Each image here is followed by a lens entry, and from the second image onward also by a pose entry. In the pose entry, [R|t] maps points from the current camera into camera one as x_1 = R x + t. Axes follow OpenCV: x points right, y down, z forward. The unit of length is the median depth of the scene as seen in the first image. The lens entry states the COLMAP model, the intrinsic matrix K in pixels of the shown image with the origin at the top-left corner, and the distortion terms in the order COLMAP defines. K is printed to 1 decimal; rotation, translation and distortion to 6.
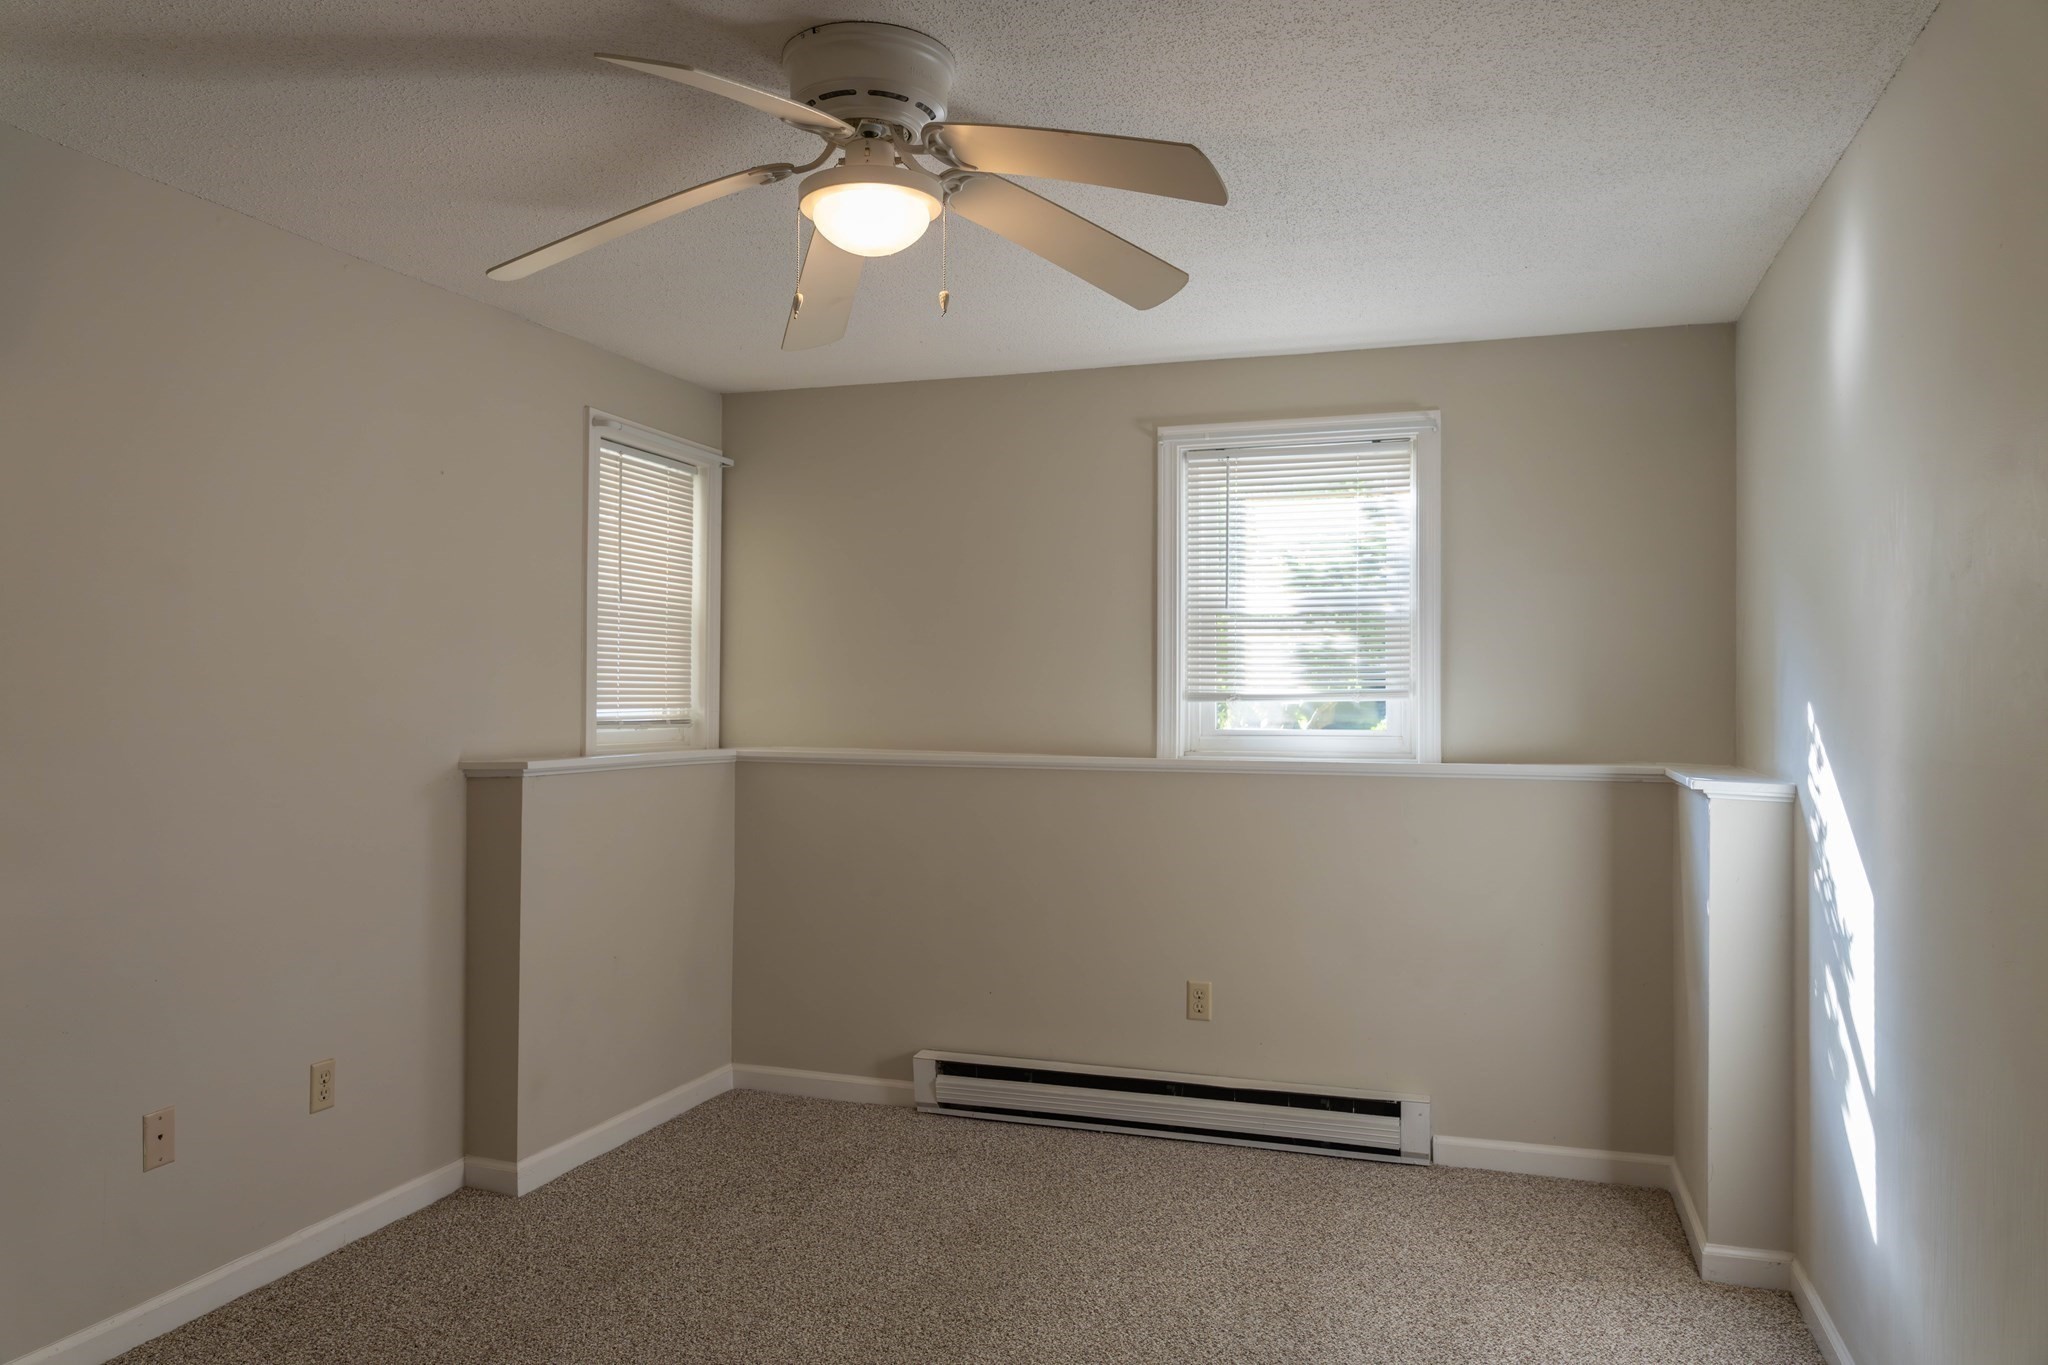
lens RADIAL K [[1428.1, 0, 1029.4], [0, 1428.1, 689.6], [0, 0, 1]] dist [0.021597, -0.027473]
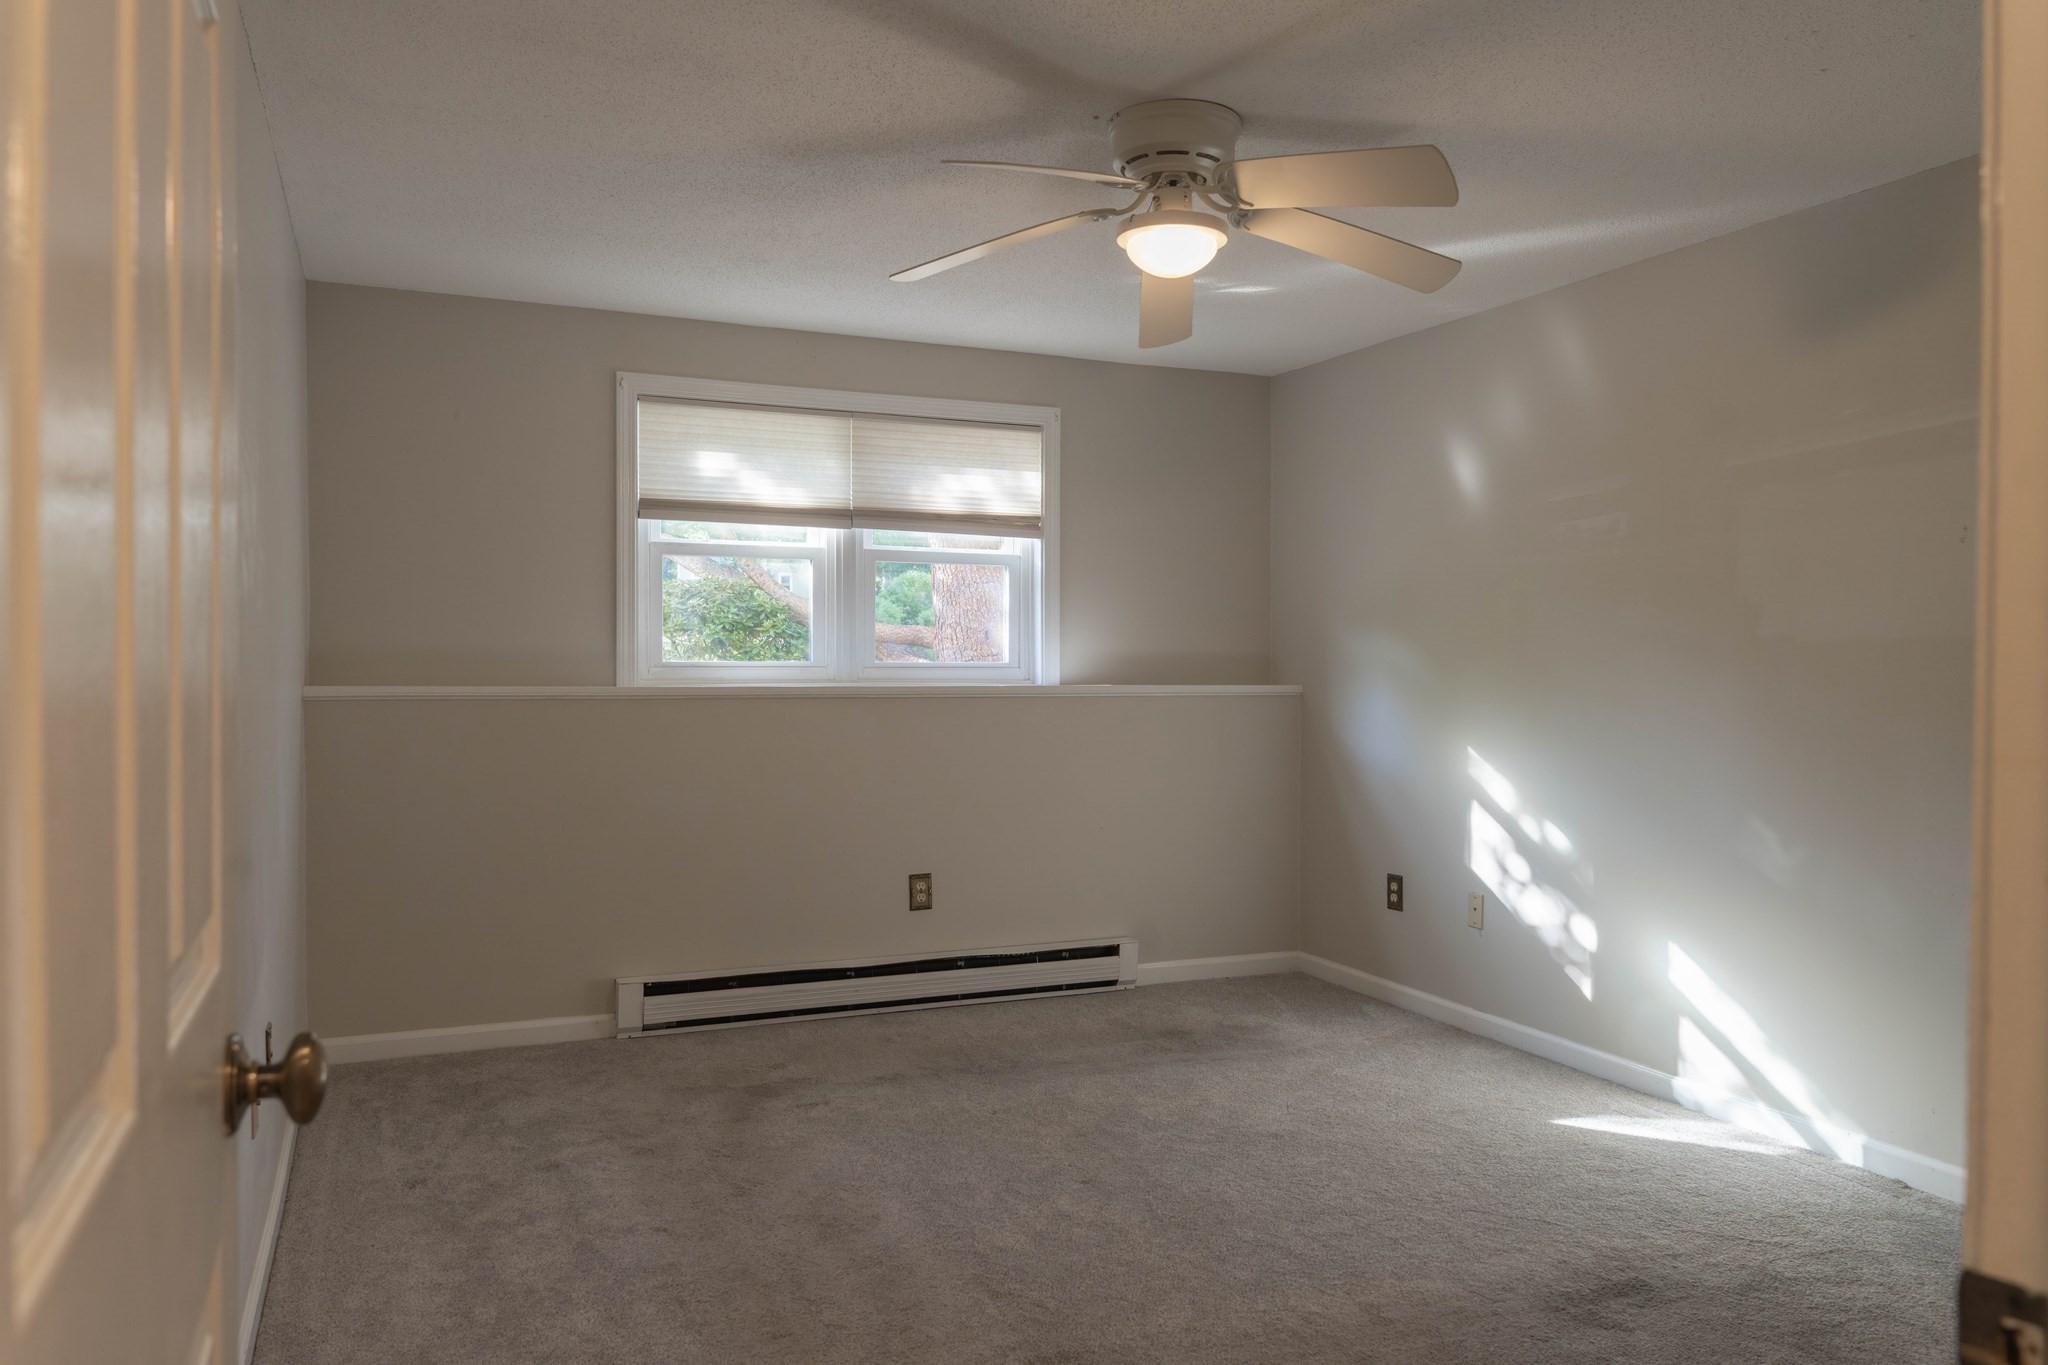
lens RADIAL K [[1428.1, 0, 1029.4], [0, 1428.1, 689.6], [0, 0, 1]] dist [0.021597, -0.027473]
pose [[0.784620, -0.020170, 0.619649, -0.517940], [-0.005226, 0.999220, 0.039143, 0.003526], [-0.619955, -0.033951, 0.783903, 0.025420]]
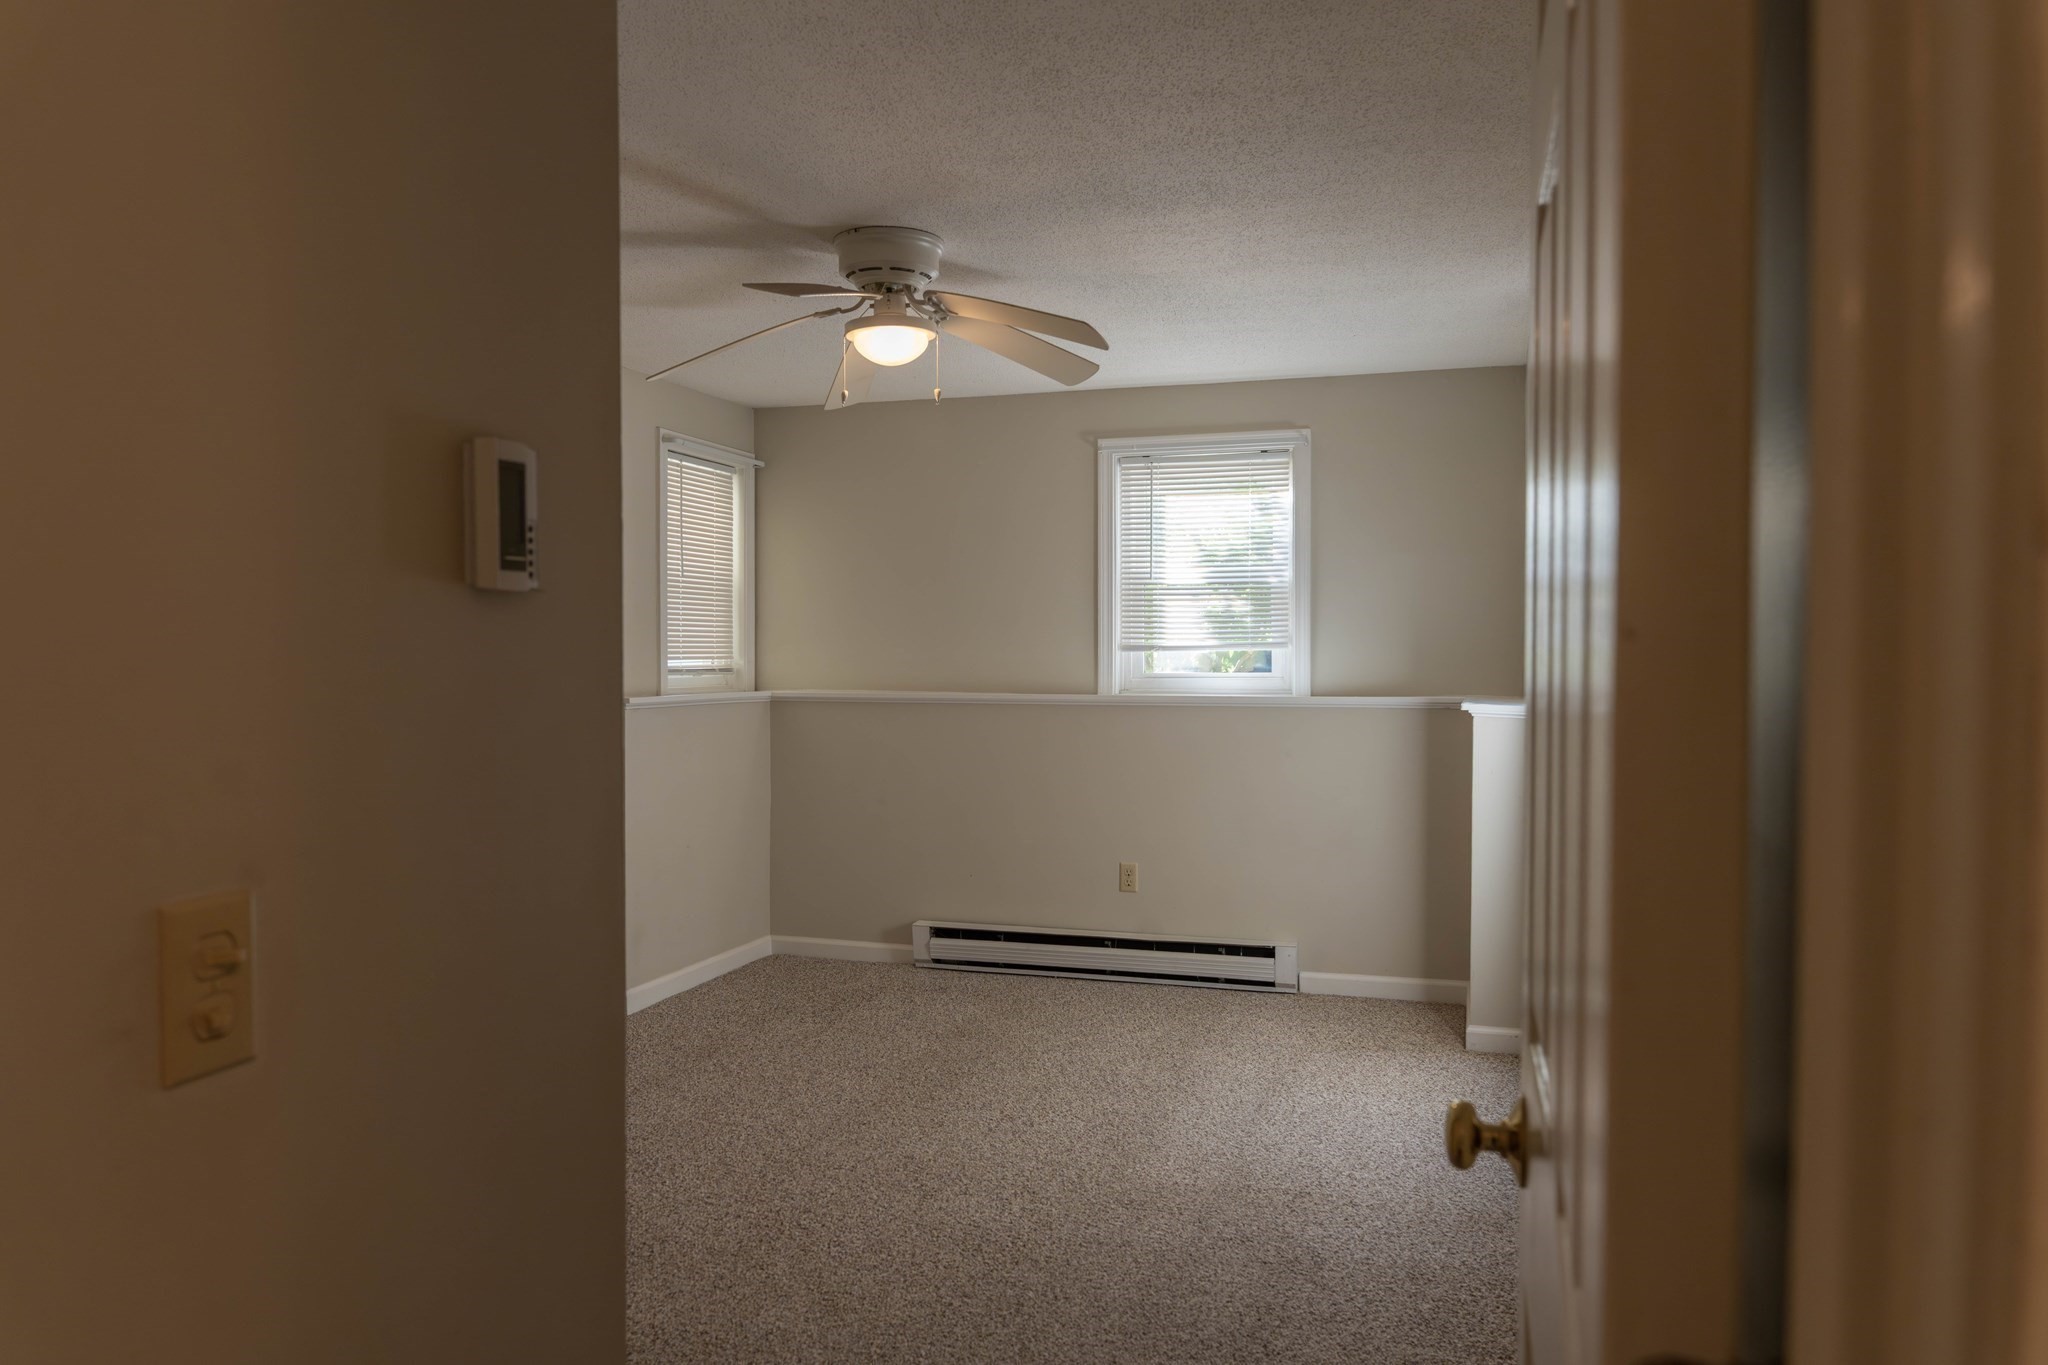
lens RADIAL K [[1428.1, 0, 1029.4], [0, 1428.1, 689.6], [0, 0, 1]] dist [0.021597, -0.027473]
pose [[0.999890, -0.005858, 0.013605, 0.009707], [0.005421, 0.999474, 0.031971, 0.000837], [-0.013785, -0.031894, 0.999396, -0.316204]]
